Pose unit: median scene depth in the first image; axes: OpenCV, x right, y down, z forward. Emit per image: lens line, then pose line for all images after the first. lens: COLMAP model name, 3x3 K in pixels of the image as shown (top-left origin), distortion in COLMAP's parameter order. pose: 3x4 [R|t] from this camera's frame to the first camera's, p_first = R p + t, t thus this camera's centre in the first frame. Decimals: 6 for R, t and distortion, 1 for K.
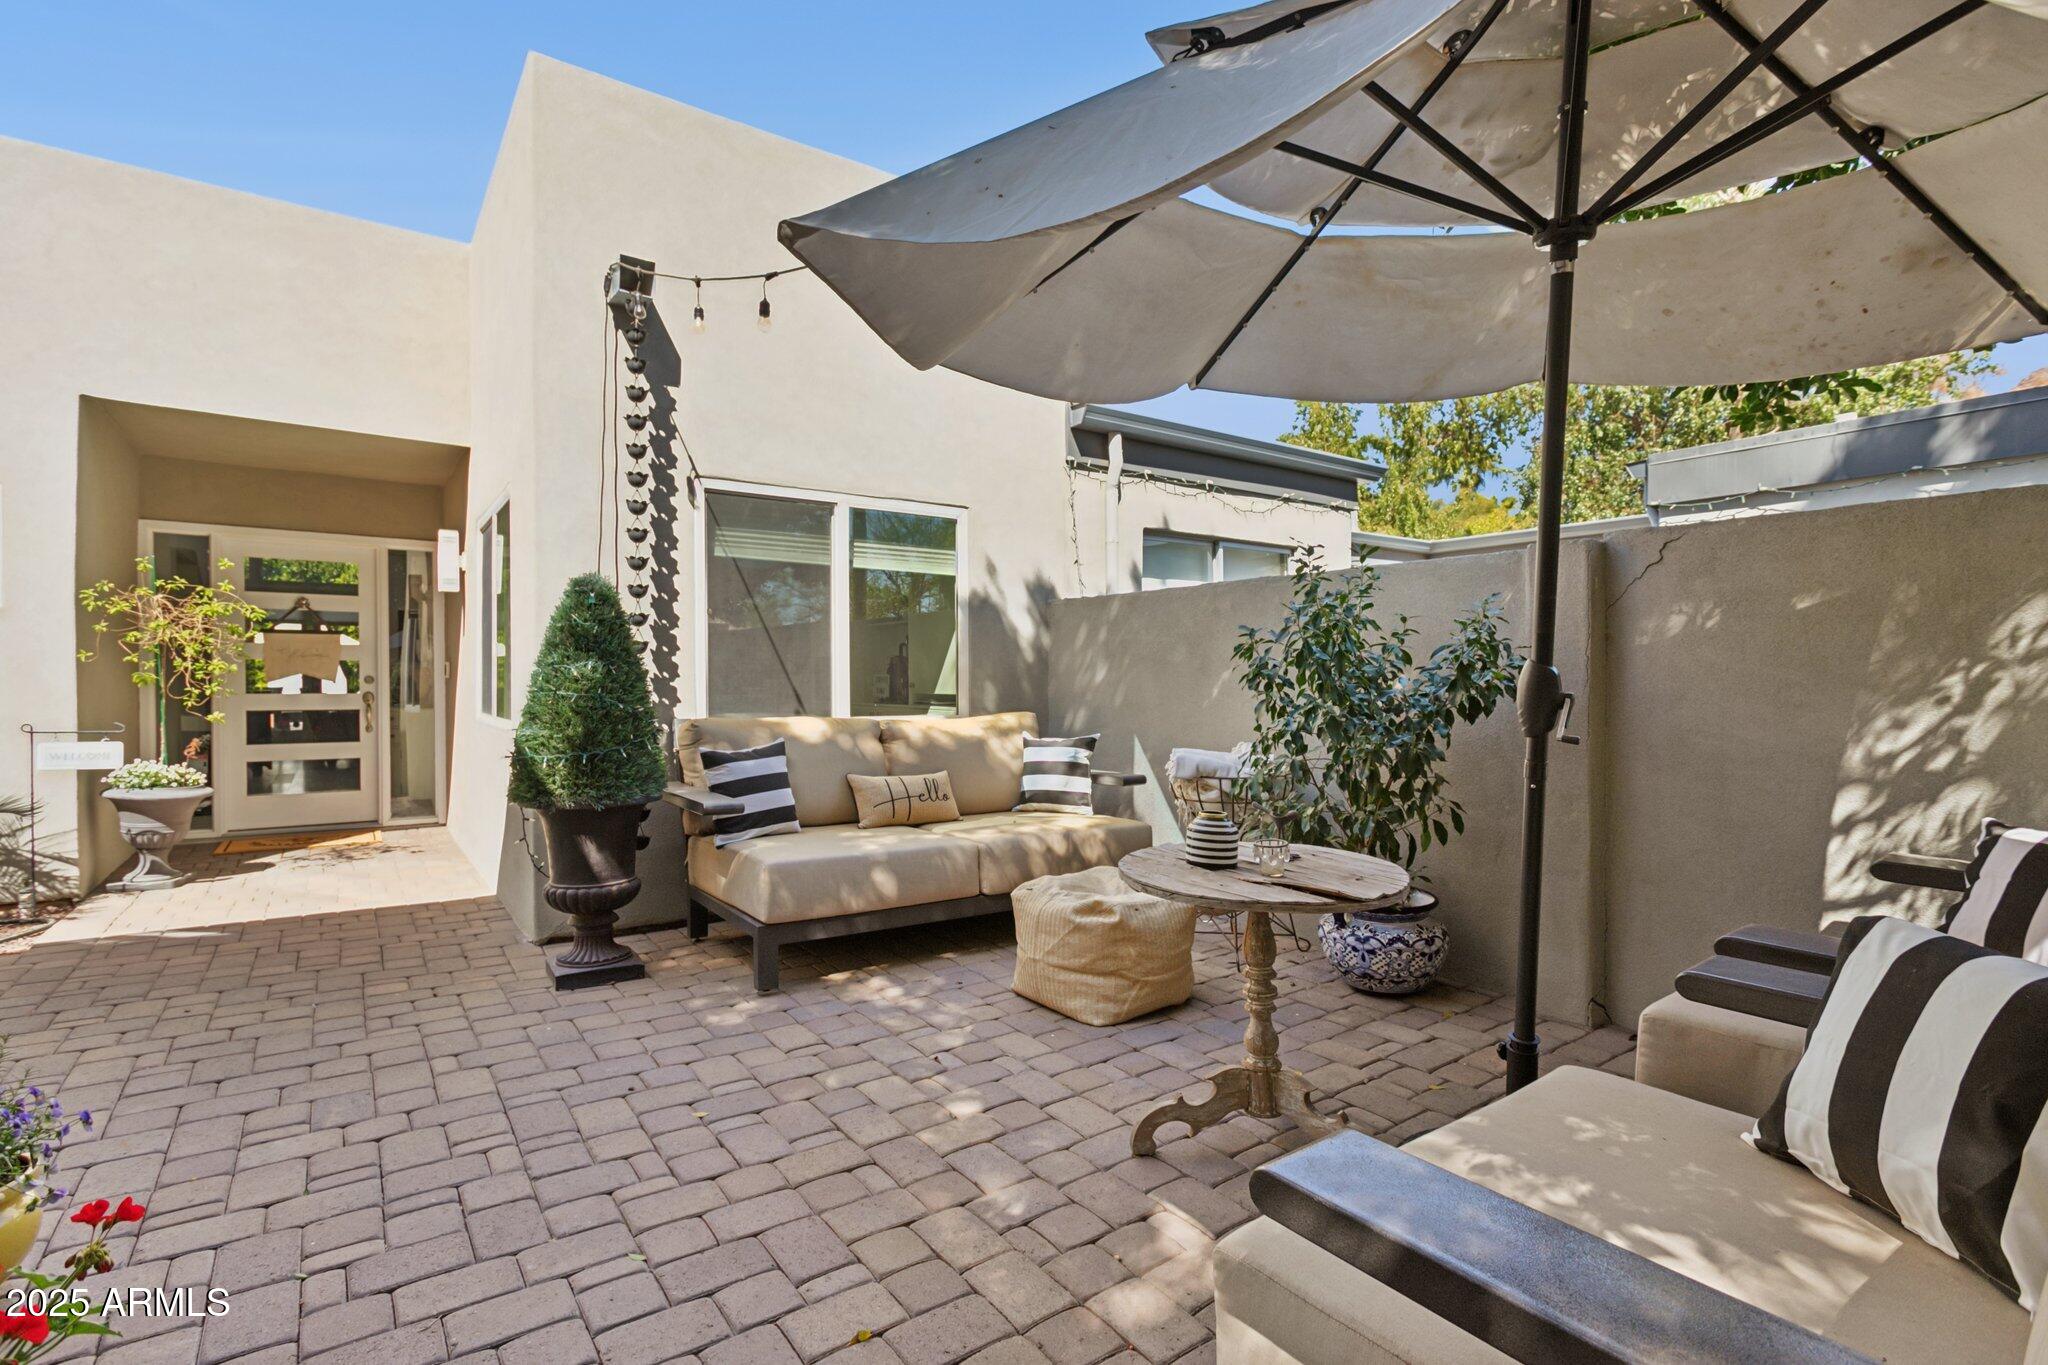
lens RADIAL K [[969.7, 0, 1021.8], [0, 969.7, 690.6], [0, 0, 1]] dist [0.000225, -0.000532]
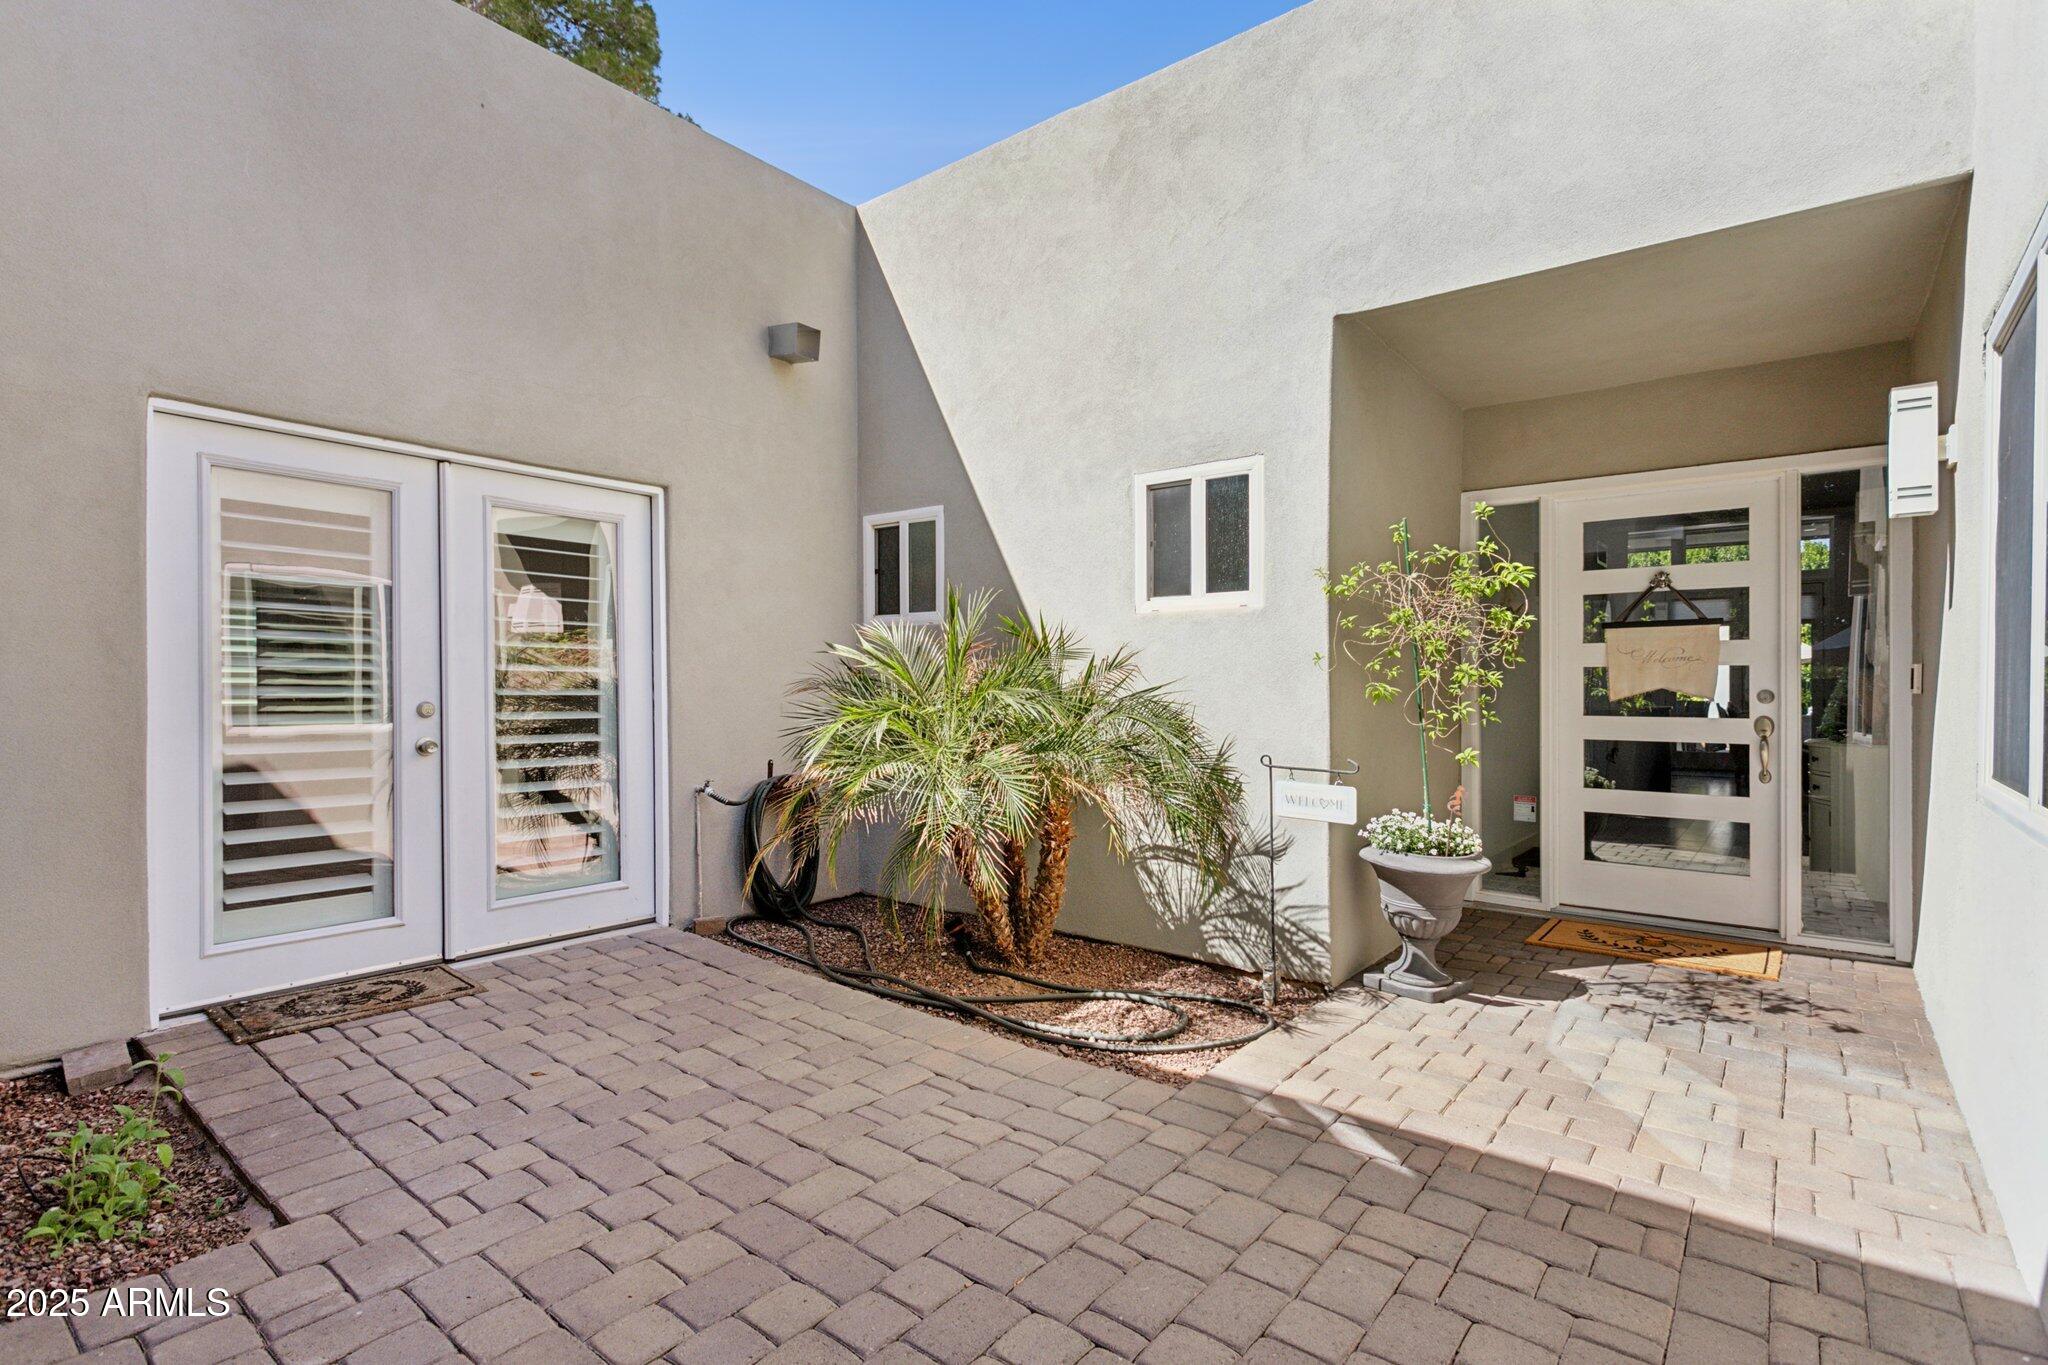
lens RADIAL K [[969.7, 0, 1022.9], [0, 969.7, 696.8], [0, 0, 1]] dist [0.000225, -0.000532]
pose [[0.272229, 0.003424, -0.962226, -0.259745], [-0.011737, 0.999931, 0.000238, -0.006948], [0.962161, 0.011229, 0.272250, 0.465867]]
